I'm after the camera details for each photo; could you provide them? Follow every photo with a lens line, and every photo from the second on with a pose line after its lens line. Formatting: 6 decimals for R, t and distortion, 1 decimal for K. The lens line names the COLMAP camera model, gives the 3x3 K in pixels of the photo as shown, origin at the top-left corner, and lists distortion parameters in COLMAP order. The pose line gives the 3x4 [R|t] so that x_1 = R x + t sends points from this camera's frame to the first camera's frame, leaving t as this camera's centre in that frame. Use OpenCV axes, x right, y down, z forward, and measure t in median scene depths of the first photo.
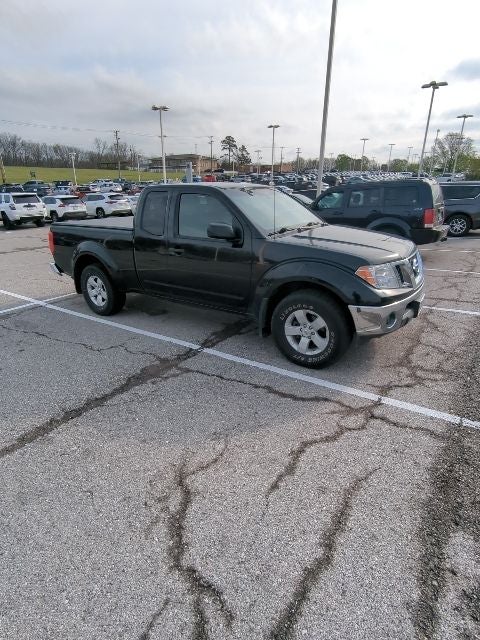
lens RADIAL K [[349.6, 0, 236.6], [0, 349.6, 320.8], [0, 0, 1]] dist [-0.003102, 0.002125]
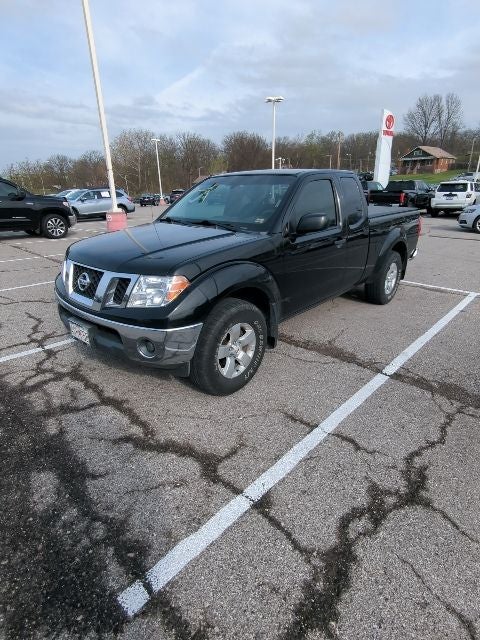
lens RADIAL K [[349.6, 0, 237.7], [0, 349.6, 322.4], [0, 0, 1]] dist [-0.003102, 0.002125]
pose [[-0.122070, 0.384430, -0.915048, 1.021941], [-0.336693, 0.851236, 0.402537, -0.426530], [0.933669, 0.357227, 0.025524, 1.121822]]
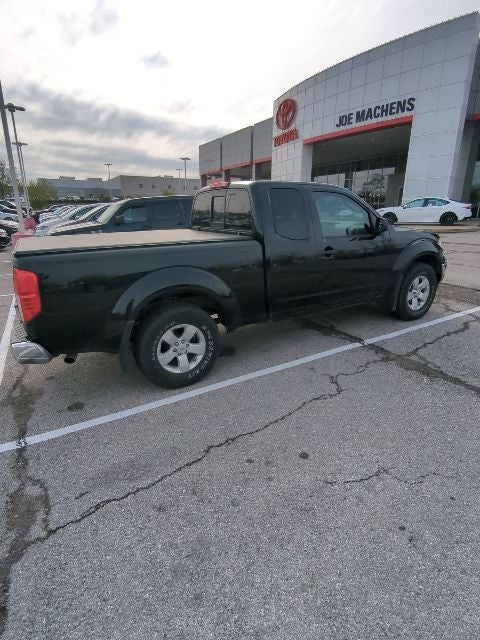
lens RADIAL K [[349.6, 0, 234.1], [0, 349.6, 322.8], [0, 0, 1]] dist [-0.003102, 0.002125]
pose [[0.441361, -0.270674, 0.855533, -1.088636], [0.324547, 0.937028, 0.129026, -0.221854], [-0.836582, 0.220713, 0.501414, 0.769968]]
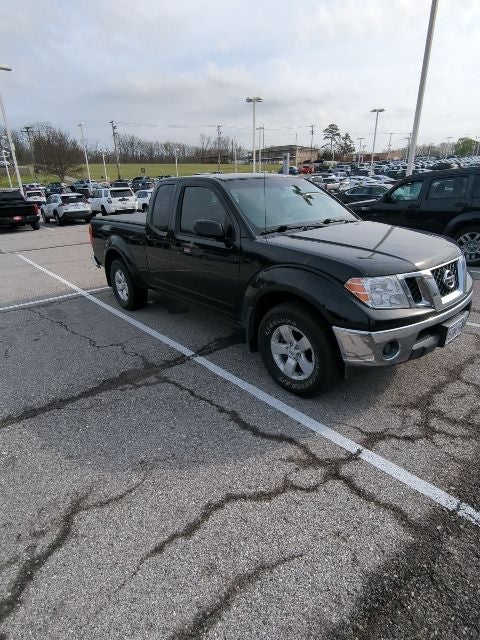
lens RADIAL K [[349.6, 0, 236.0], [0, 349.6, 322.0], [0, 0, 1]] dist [-0.003102, 0.002125]
pose [[0.965725, 0.079250, -0.247175, 0.221473], [-0.073566, 0.996772, 0.032162, -0.046576], [0.248926, -0.012876, 0.968437, 0.131562]]
